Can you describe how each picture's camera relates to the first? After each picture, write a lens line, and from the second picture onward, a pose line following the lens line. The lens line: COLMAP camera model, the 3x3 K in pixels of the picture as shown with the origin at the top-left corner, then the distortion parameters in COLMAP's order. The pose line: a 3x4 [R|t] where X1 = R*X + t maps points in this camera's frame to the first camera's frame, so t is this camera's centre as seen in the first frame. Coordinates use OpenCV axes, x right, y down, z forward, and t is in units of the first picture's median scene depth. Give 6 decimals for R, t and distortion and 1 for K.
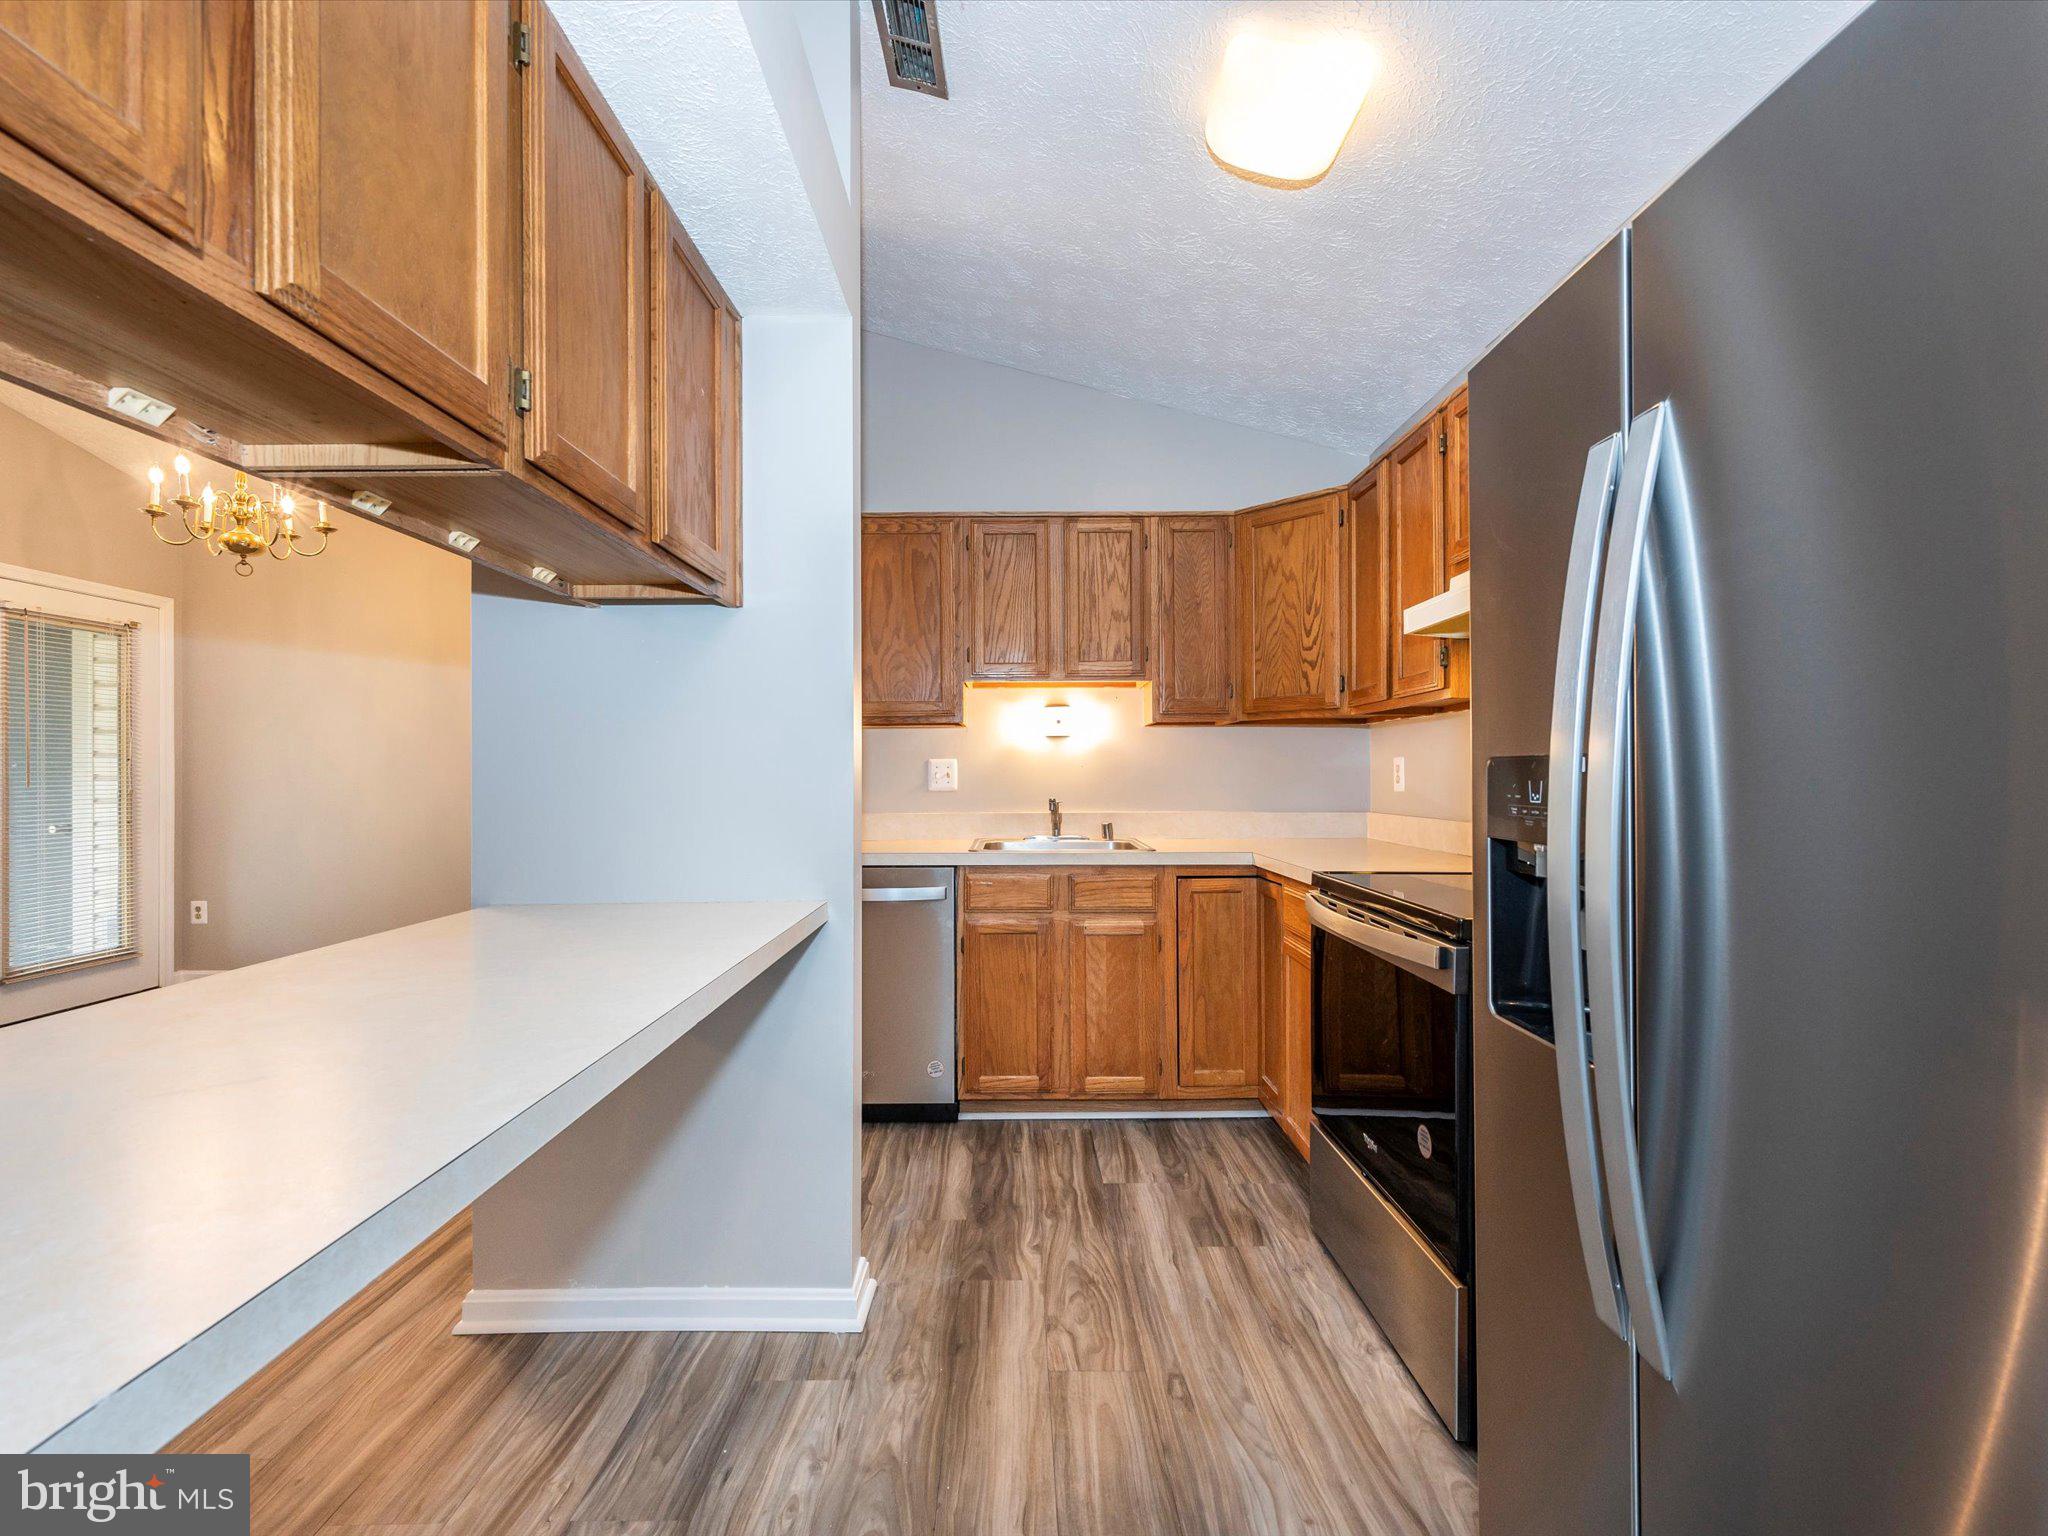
lens RADIAL K [[917.9, 0, 1027.1], [0, 917.9, 753.0], [0, 0, 1]] dist [0.000706, -0.000575]
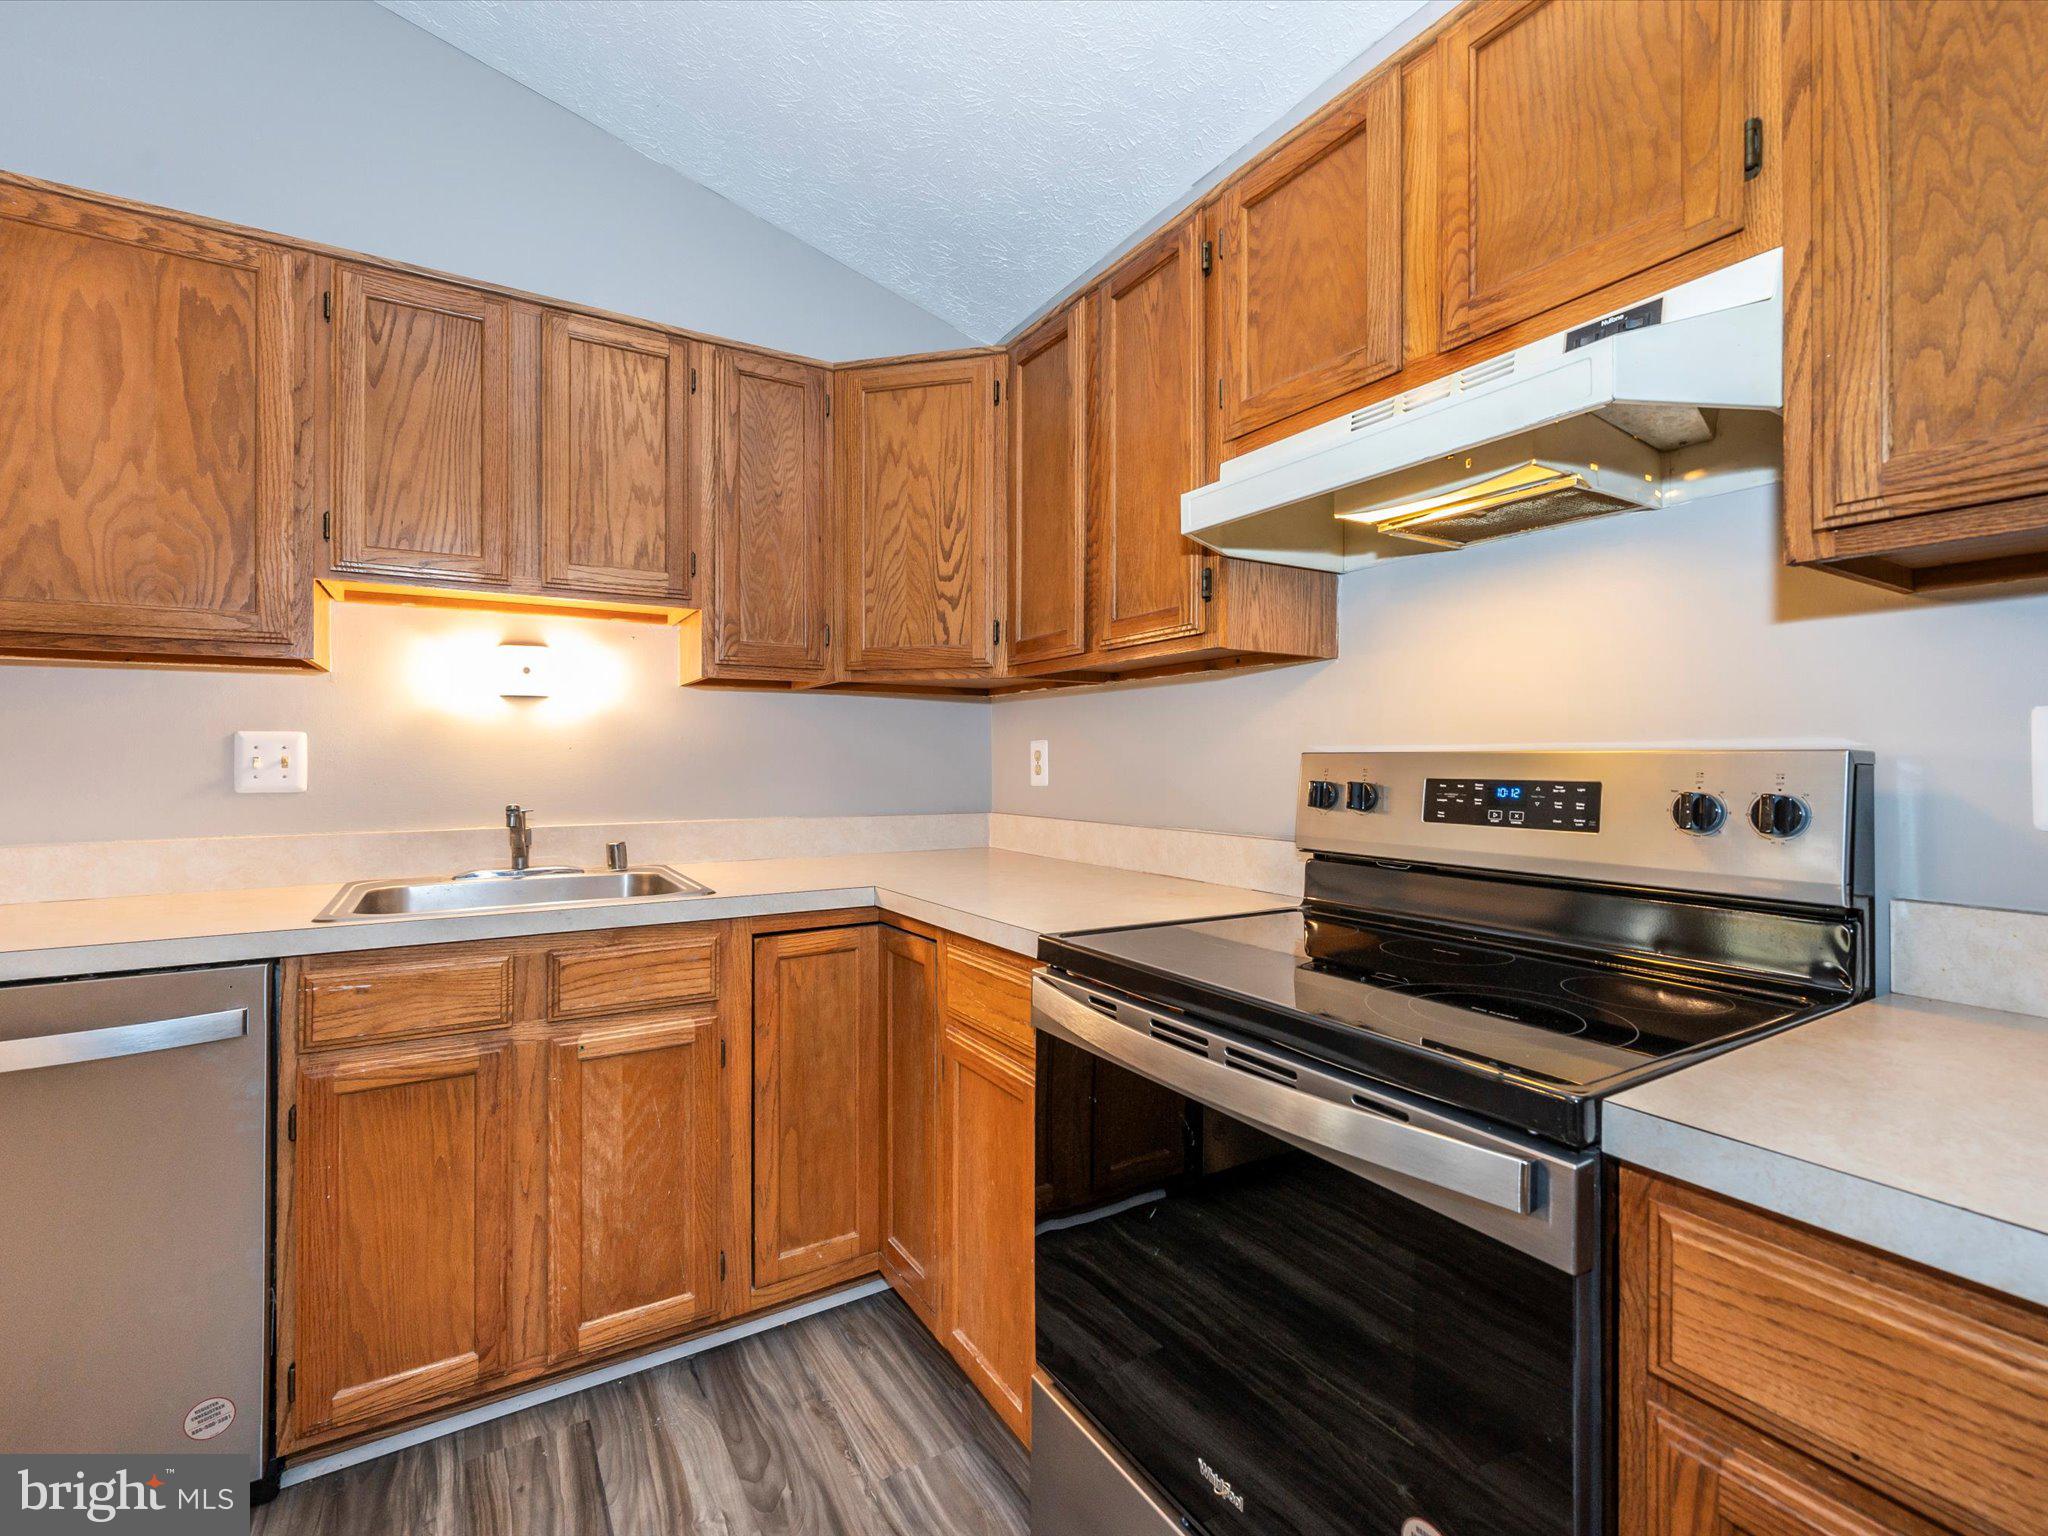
lens RADIAL K [[917.9, 0, 1027.1], [0, 917.9, 753.0], [0, 0, 1]] dist [0.000706, -0.000575]
pose [[0.857414, 0.008112, 0.514563, 0.008872], [-0.015262, 0.999837, 0.009668, 0.008498], [-0.514401, -0.016143, 0.857398, 0.401448]]
